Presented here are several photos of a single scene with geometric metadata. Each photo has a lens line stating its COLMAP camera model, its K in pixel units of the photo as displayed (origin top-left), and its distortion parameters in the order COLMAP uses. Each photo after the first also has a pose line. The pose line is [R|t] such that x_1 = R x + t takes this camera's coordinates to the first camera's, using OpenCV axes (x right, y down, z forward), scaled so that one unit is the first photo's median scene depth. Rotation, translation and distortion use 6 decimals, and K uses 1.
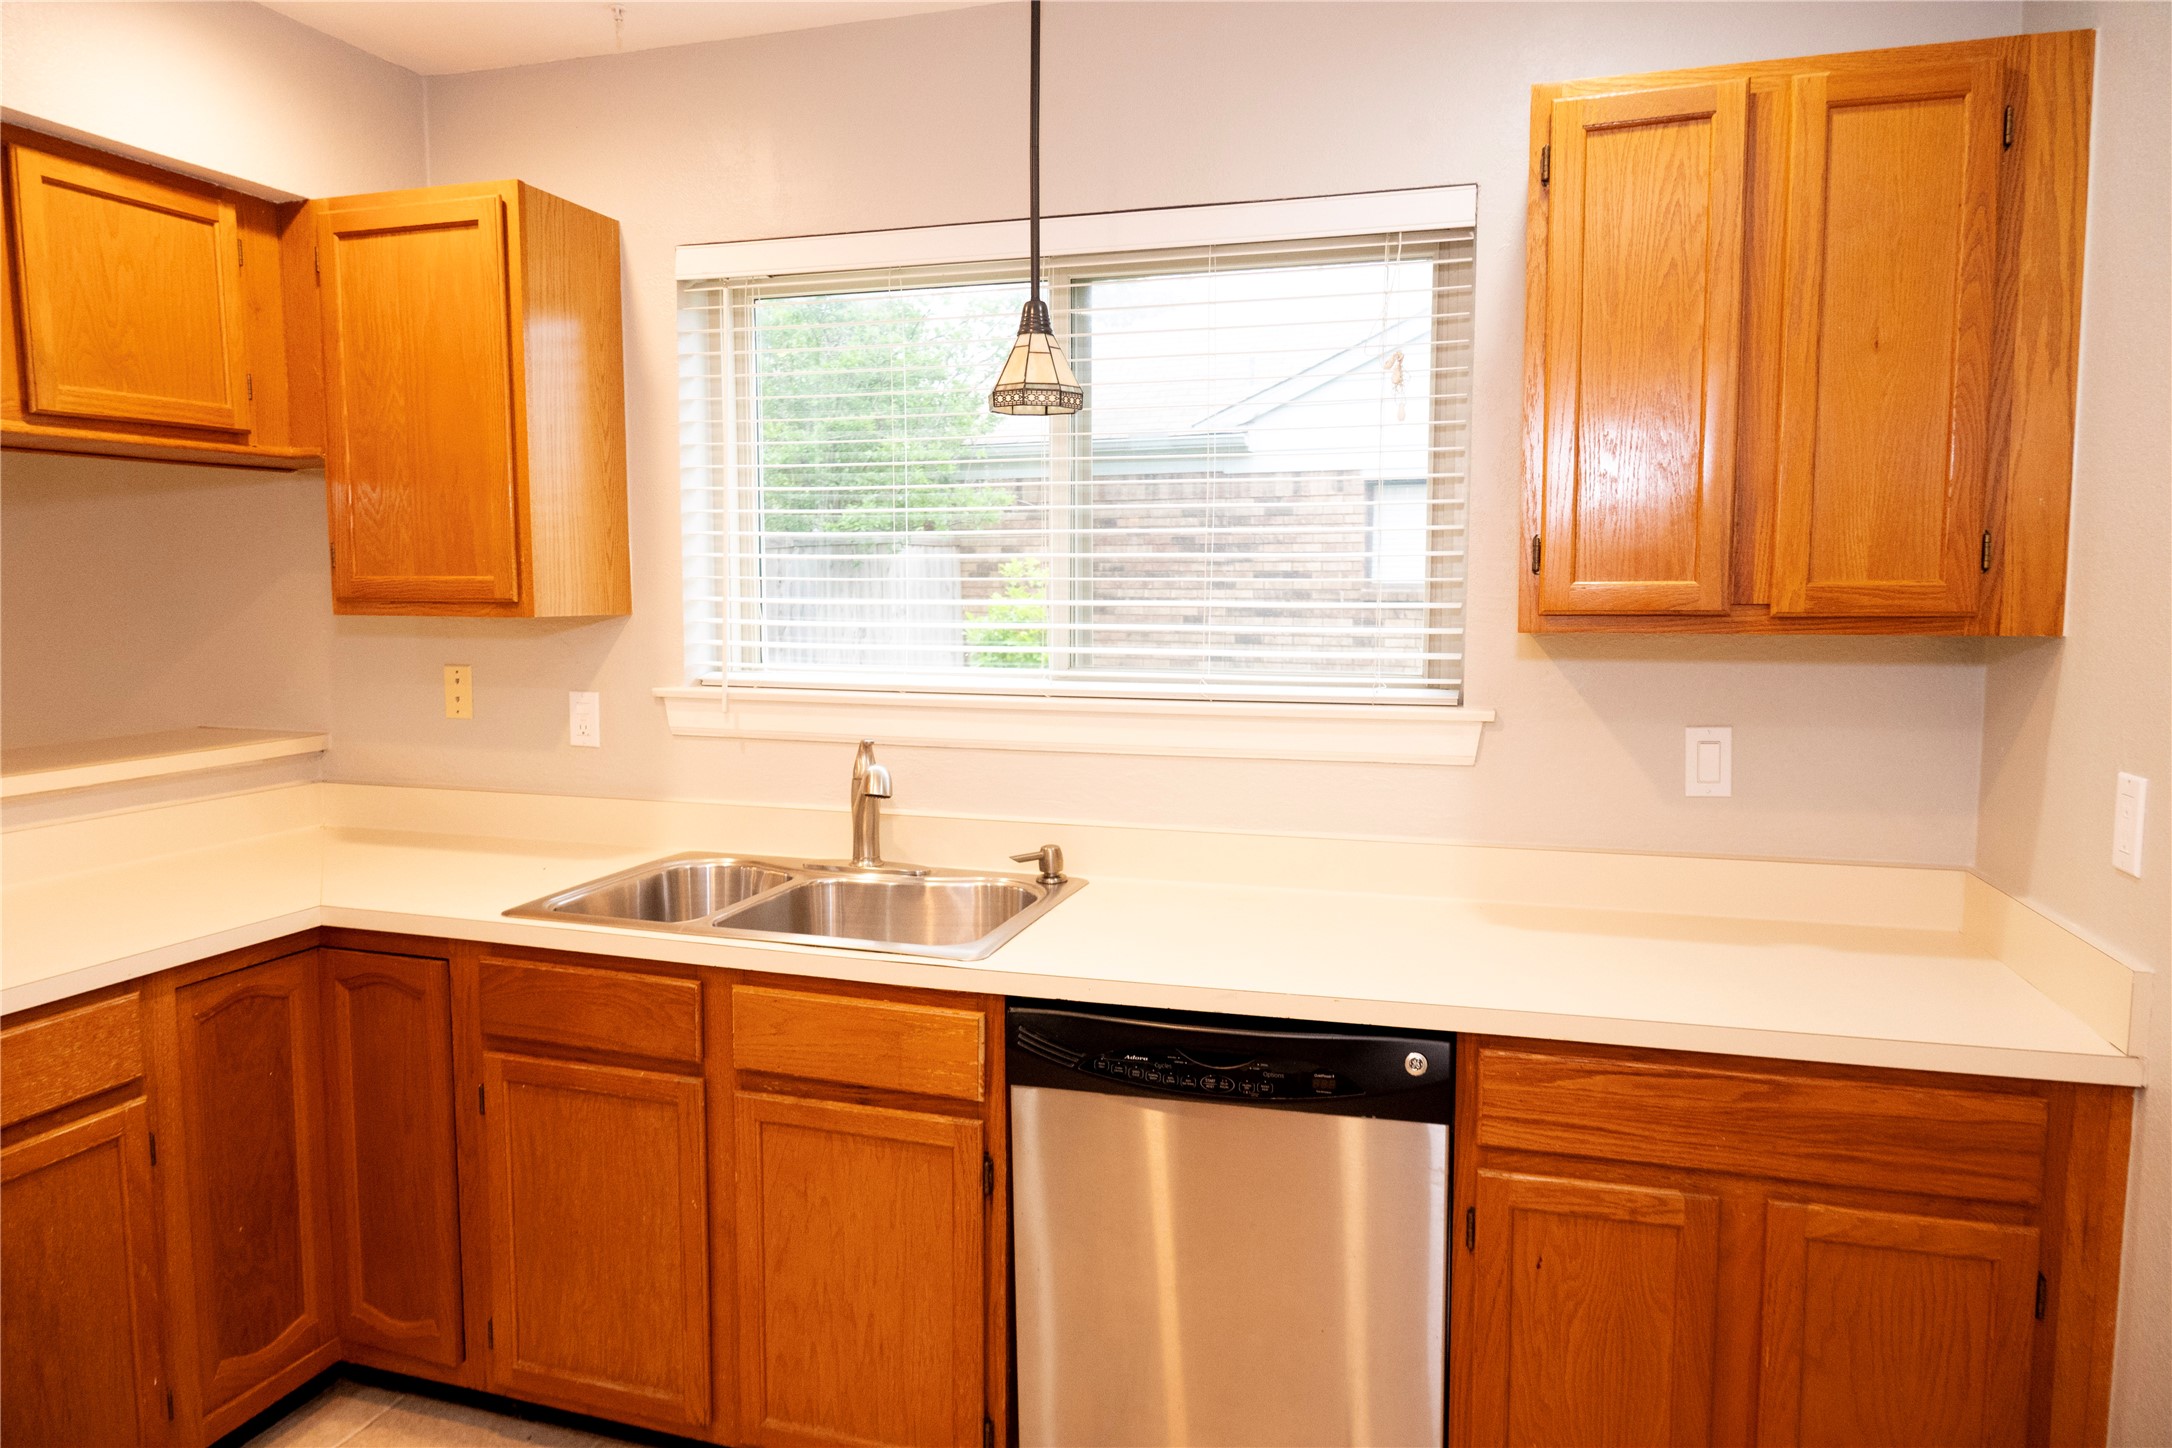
lens RADIAL K [[1403.9, 0, 1090.0], [0, 1403.9, 730.8], [0, 0, 1]] dist [-0.012714, 0.001074]
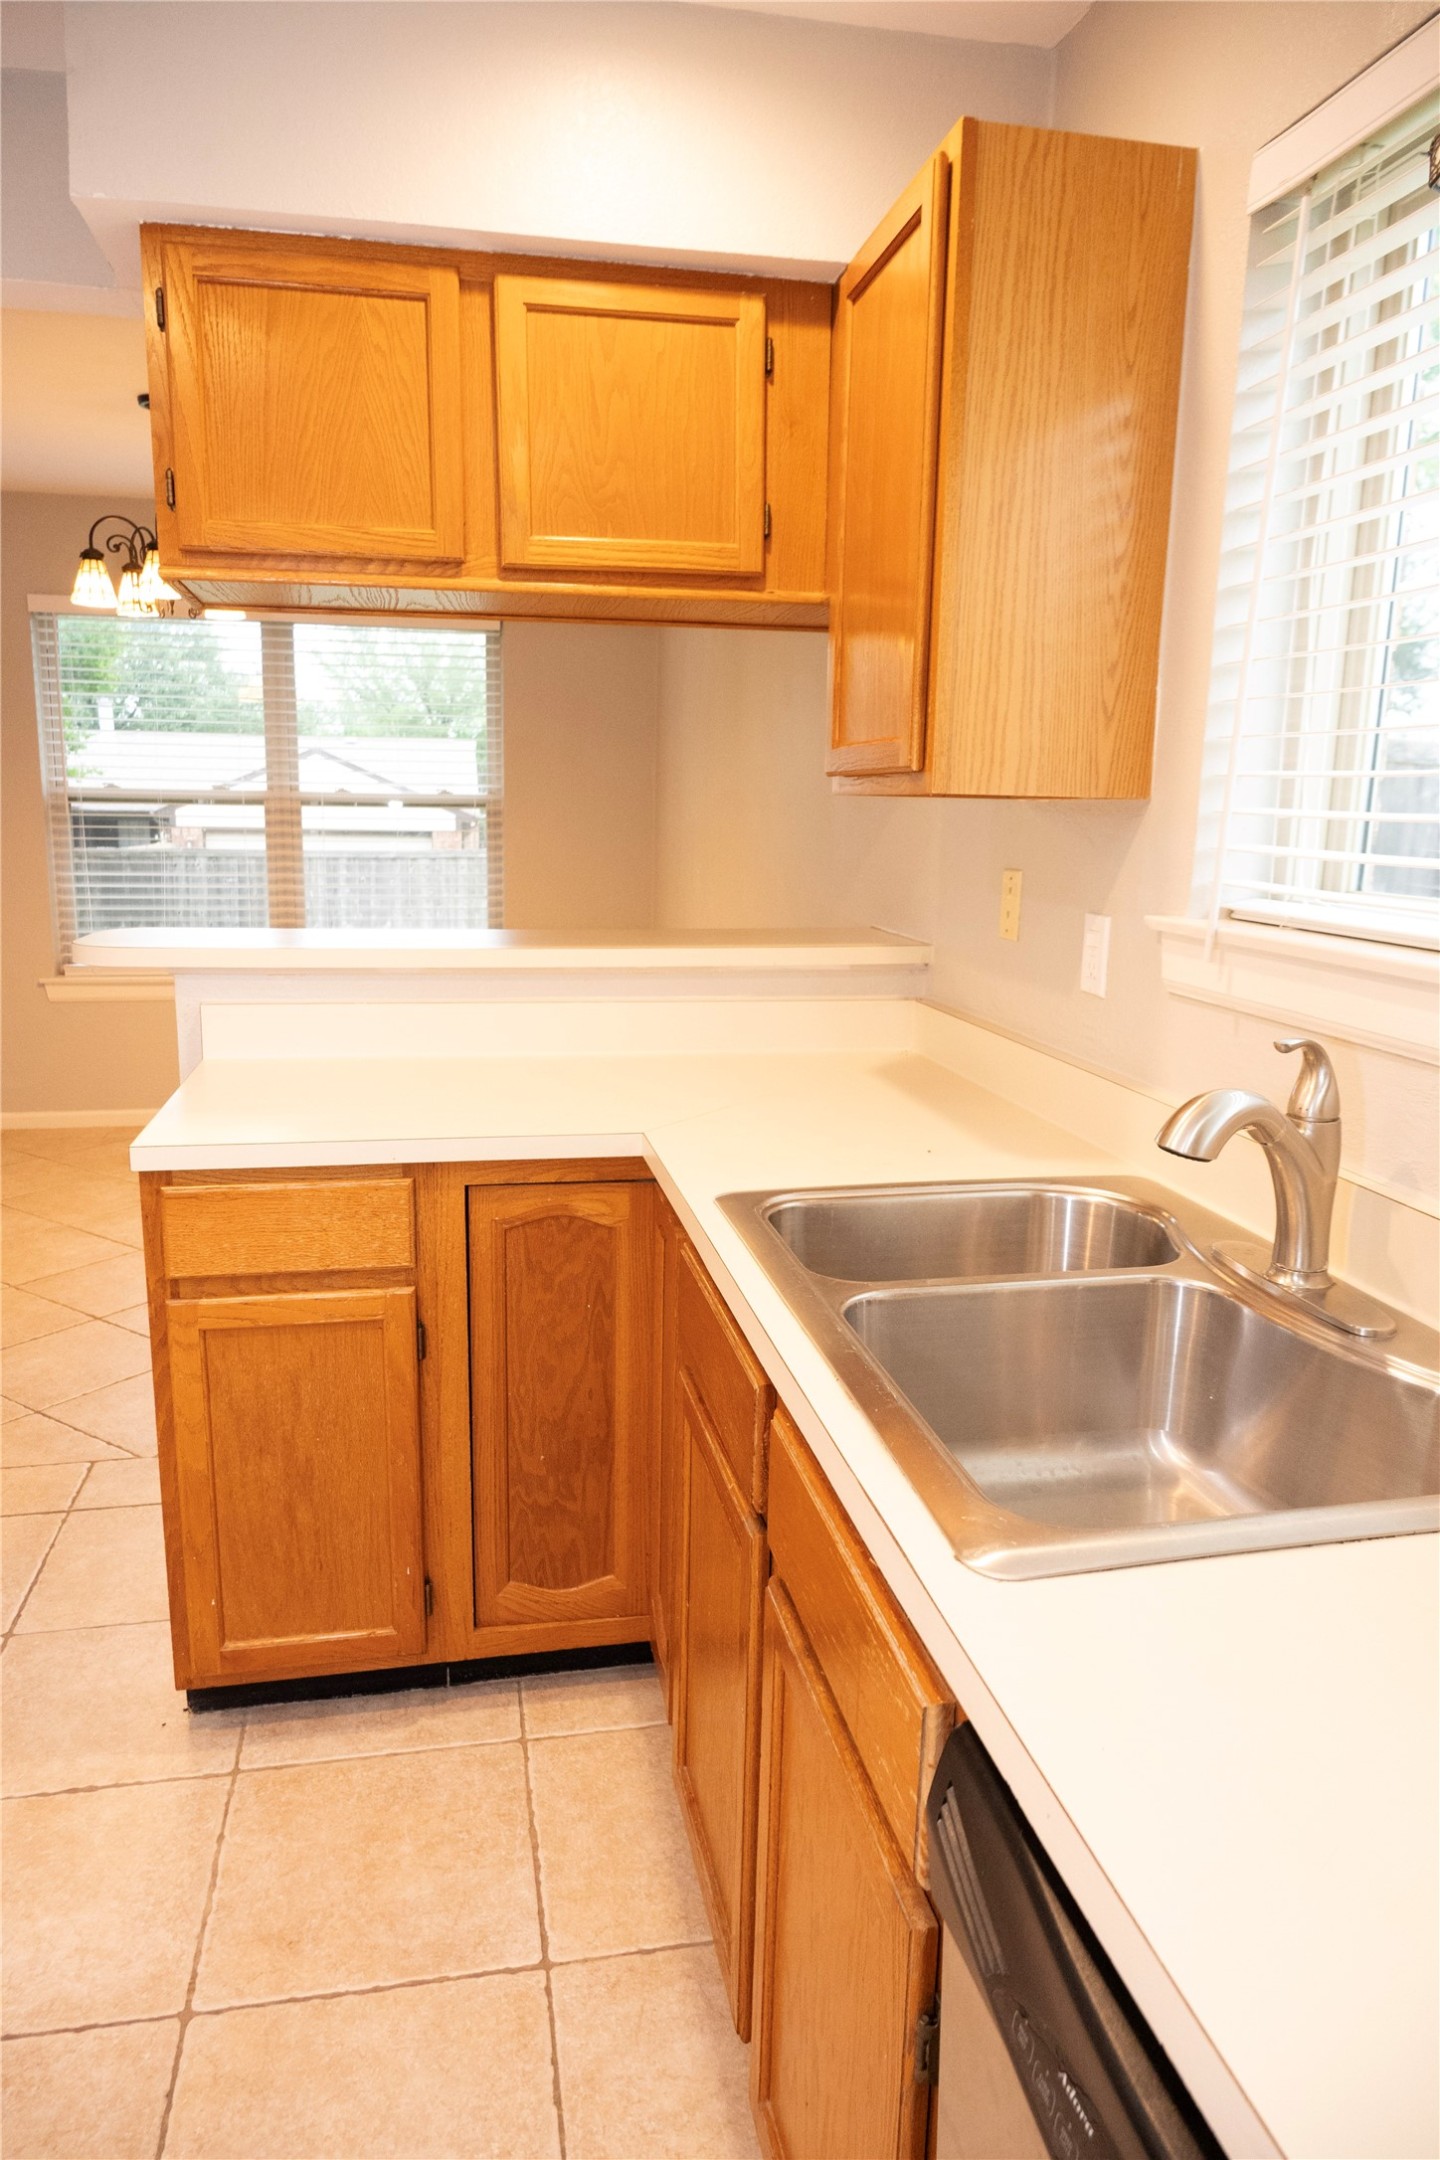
lens RADIAL K [[1396.1, 0, 732.1], [0, 1396.1, 1090.0], [0, 0, 1]] dist [-0.012714, 0.001074]
pose [[0.478468, 0.179963, -0.859466, 0.192903], [-0.109863, 0.983351, 0.144743, -0.028307], [0.871205, 0.025169, 0.490273, 0.626424]]
